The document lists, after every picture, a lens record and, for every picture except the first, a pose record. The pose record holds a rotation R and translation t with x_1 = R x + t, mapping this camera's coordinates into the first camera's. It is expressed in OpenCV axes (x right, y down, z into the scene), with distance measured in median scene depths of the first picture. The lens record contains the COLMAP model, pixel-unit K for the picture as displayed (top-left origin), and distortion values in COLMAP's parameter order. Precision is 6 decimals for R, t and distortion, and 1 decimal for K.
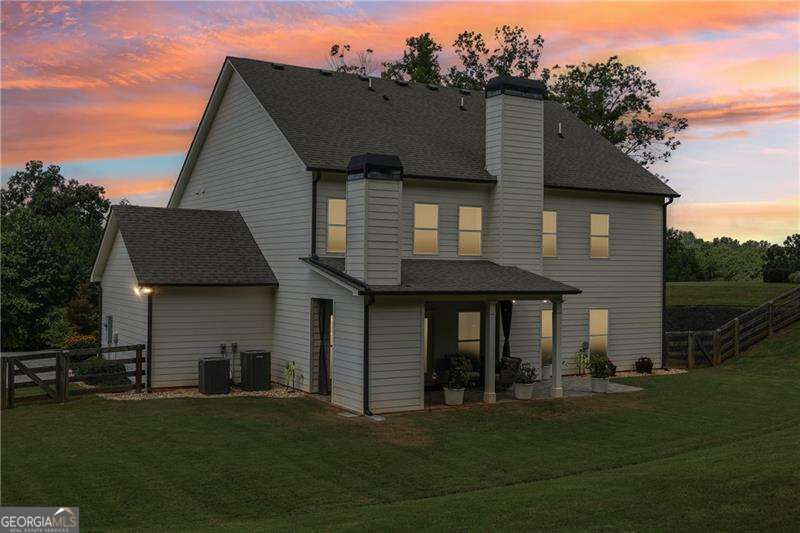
lens RADIAL K [[861.9, 0, 400.9], [0, 861.9, 268.8], [0, 0, 1]] dist [-0.004565, 0.000000]
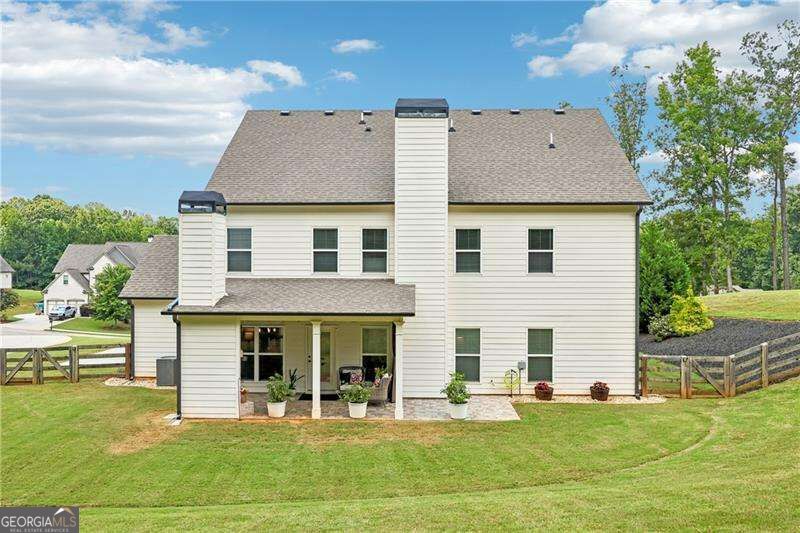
lens RADIAL K [[690.5, 0, 398.9], [0, 690.5, 269.7], [0, 0, 1]] dist [0.018744, -0.011325]
pose [[0.847115, 0.000106, -0.531409, 0.495728], [0.006465, 0.999924, 0.010505, -0.026097], [0.531370, -0.012335, 0.847050, 0.268122]]
